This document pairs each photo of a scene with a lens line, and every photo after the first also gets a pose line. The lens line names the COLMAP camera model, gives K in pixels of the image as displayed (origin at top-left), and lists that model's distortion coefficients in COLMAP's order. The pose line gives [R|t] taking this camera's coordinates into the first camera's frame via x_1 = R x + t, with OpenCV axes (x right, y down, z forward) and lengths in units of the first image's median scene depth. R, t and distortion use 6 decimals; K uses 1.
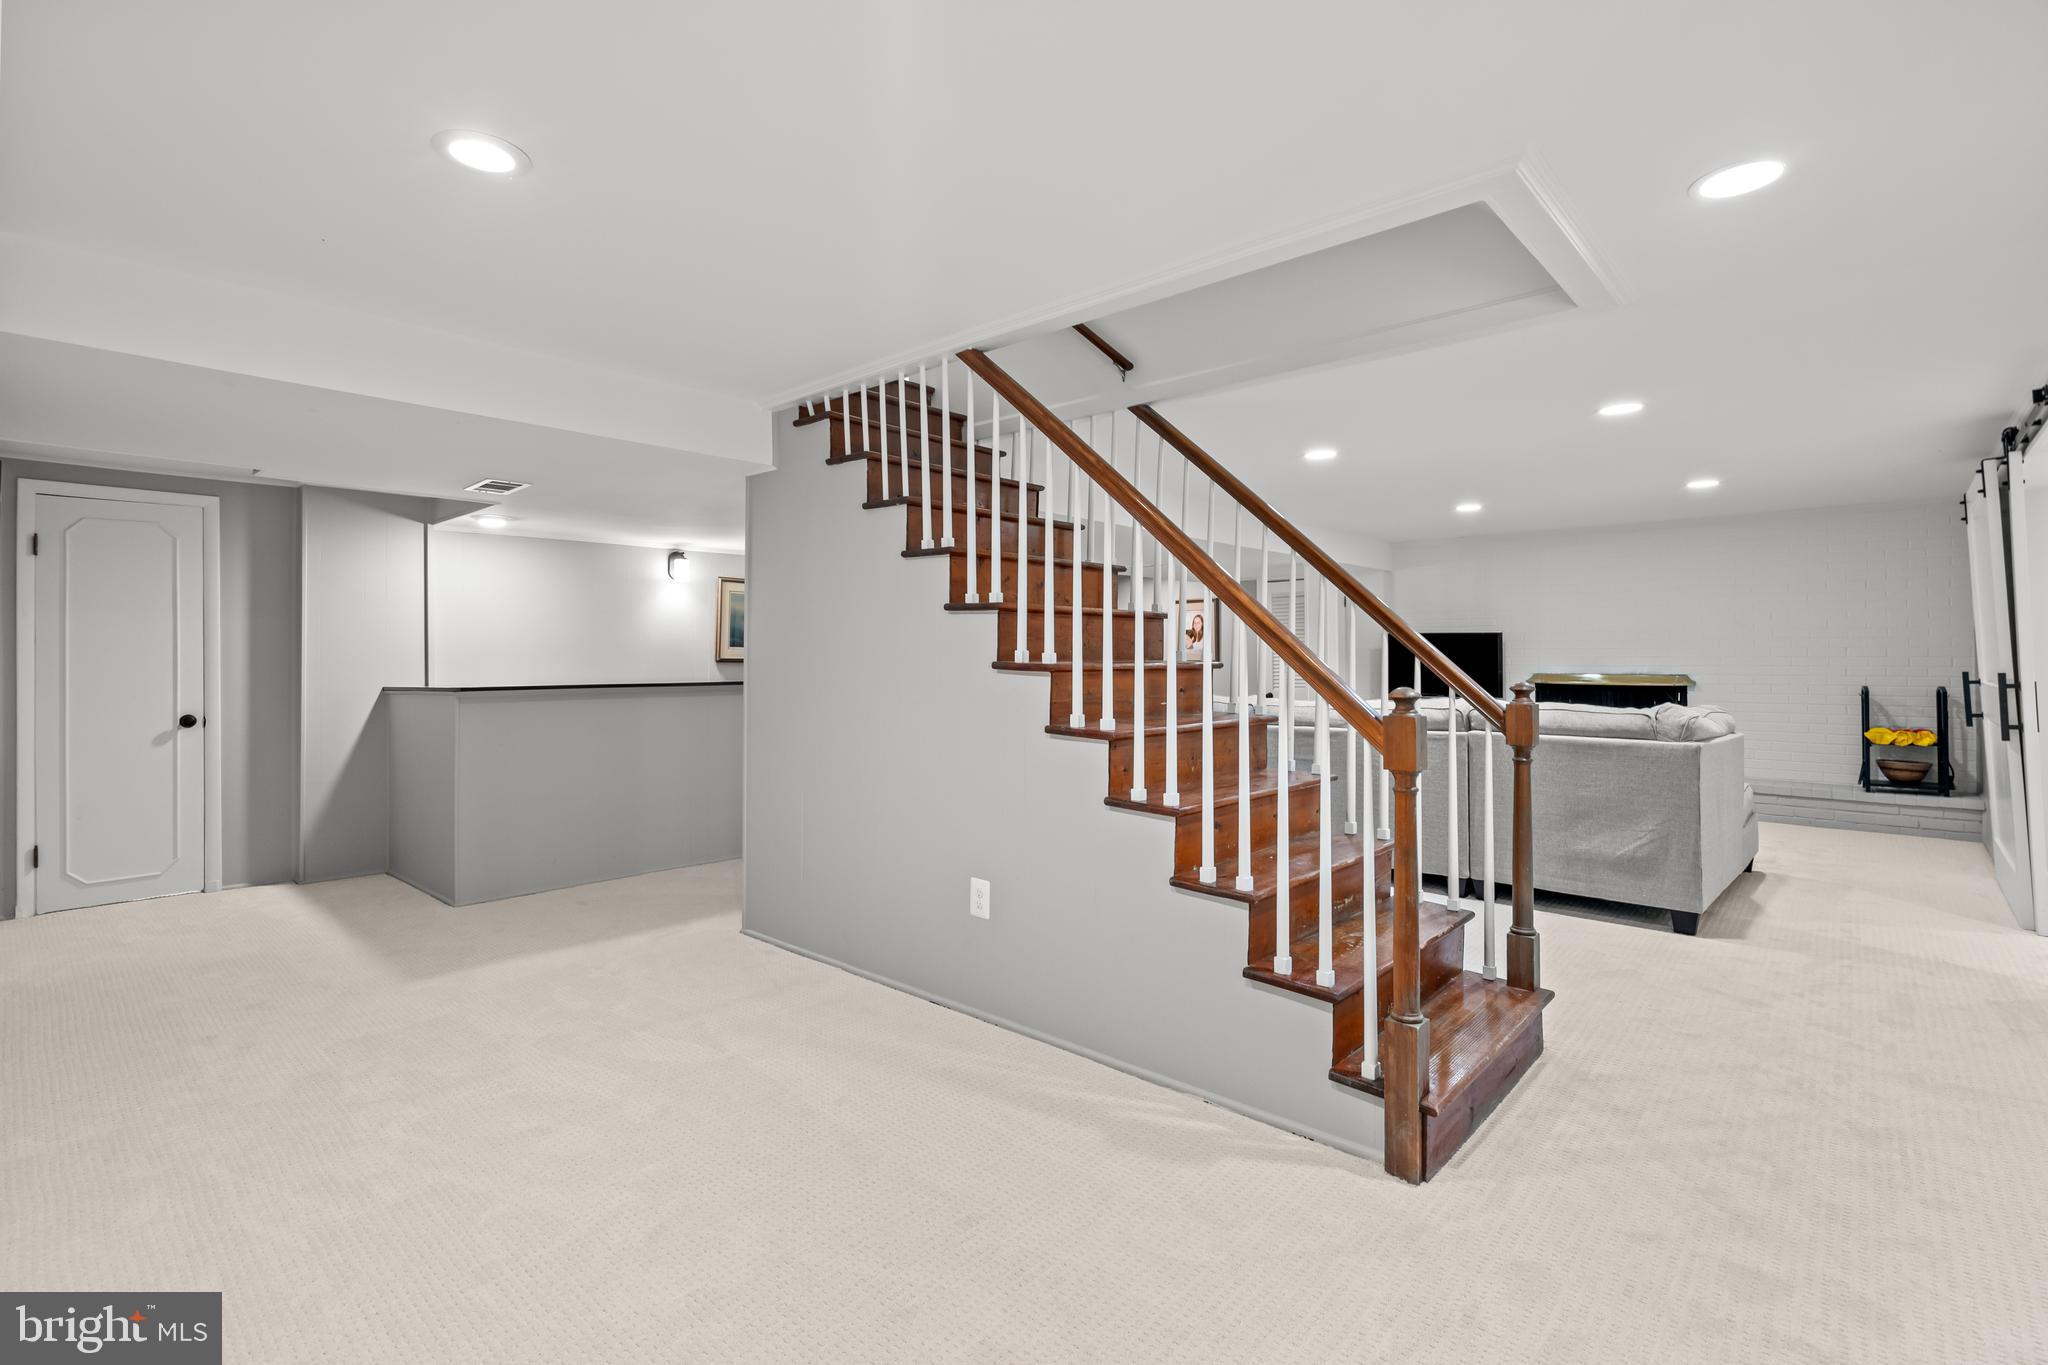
lens RADIAL K [[940.4, 0, 1017.6], [0, 940.4, 659.6], [0, 0, 1]] dist [0.001498, -0.000034]
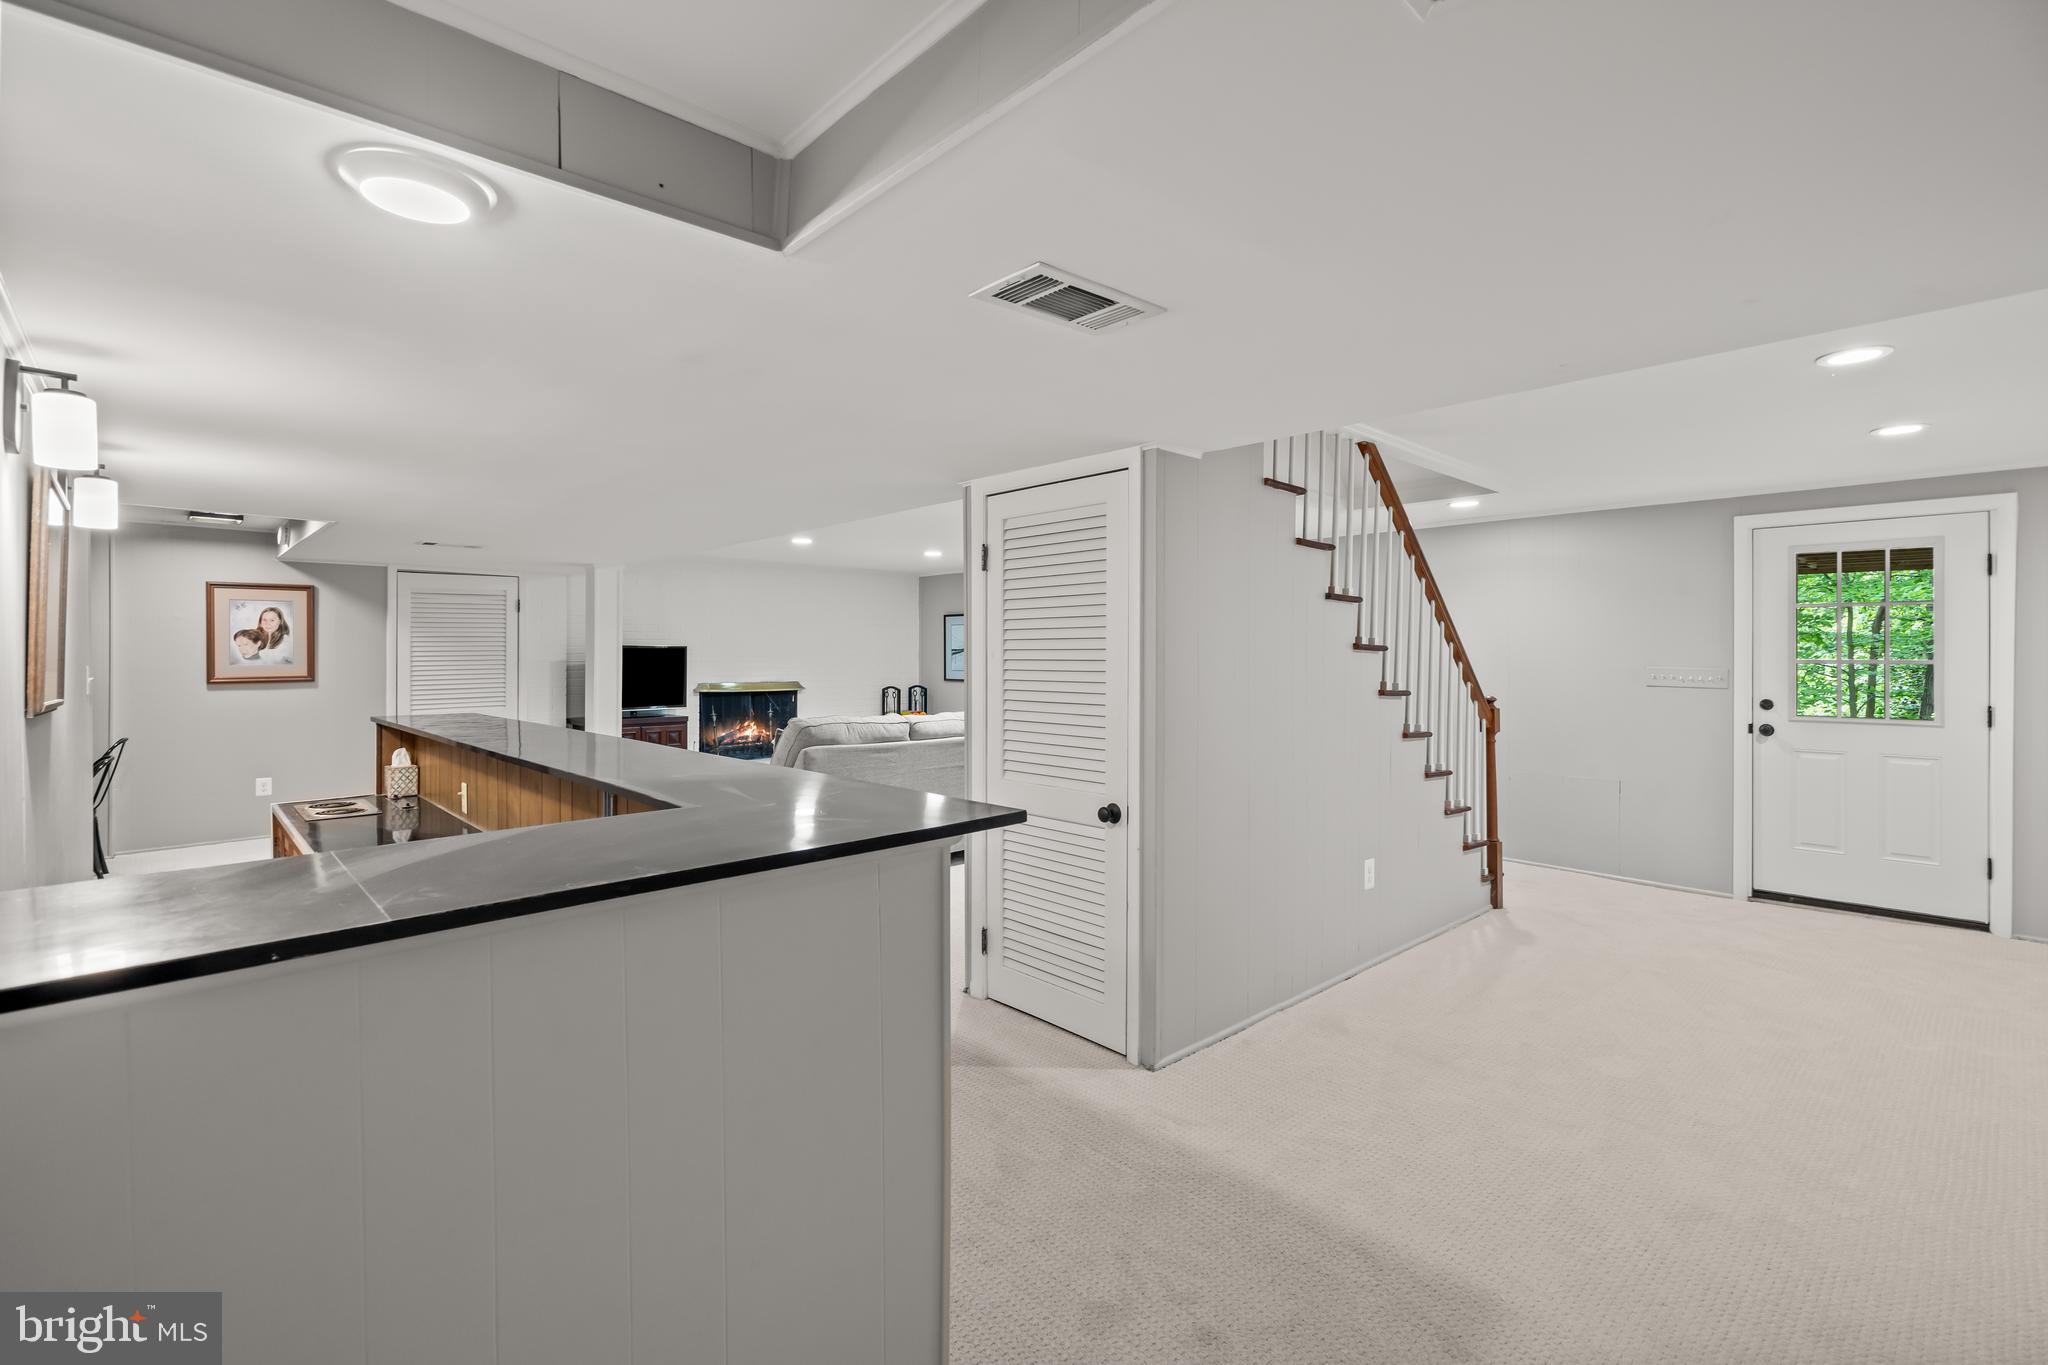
lens RADIAL K [[920.2, 0, 1025.1], [0, 920.2, 656.4], [0, 0, 1]] dist [-0.000594, 0.000064]
pose [[0.078846, 0.002663, 0.996883, -0.531894], [-0.001624, 0.999995, -0.002543, -0.015834], [-0.996885, -0.001418, 0.078850, 0.545721]]
